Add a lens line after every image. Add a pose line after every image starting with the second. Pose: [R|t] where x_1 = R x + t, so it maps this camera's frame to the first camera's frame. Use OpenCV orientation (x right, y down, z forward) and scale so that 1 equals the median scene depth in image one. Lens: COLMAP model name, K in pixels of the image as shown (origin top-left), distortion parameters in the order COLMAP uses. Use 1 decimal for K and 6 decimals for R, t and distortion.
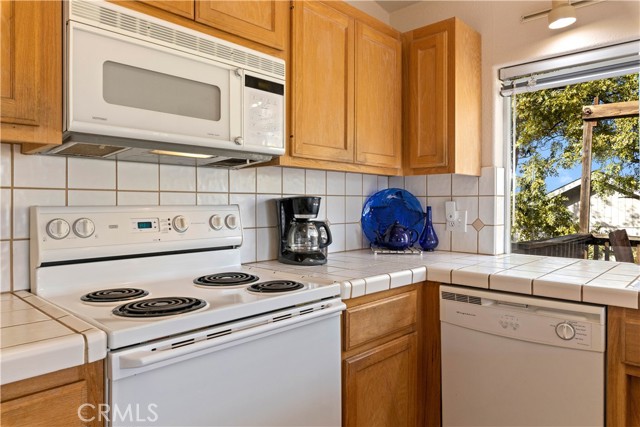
lens RADIAL K [[432.4, 0, 319.4], [0, 432.4, 210.4], [0, 0, 1]] dist [-0.001377, 0.000346]
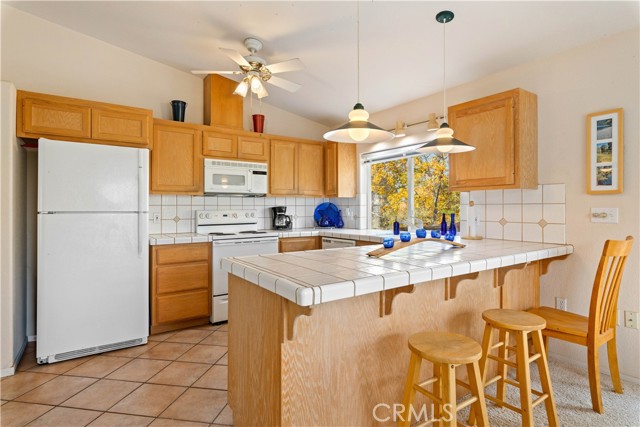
lens RADIAL K [[342.9, 0, 320.4], [0, 342.9, 212.3], [0, 0, 1]] dist [0.001126, 0.000015]
pose [[0.979798, -0.002797, -0.199972, 0.789083], [0.001923, 0.999988, -0.004562, 0.019688], [0.199983, 0.004086, 0.979791, -1.356710]]
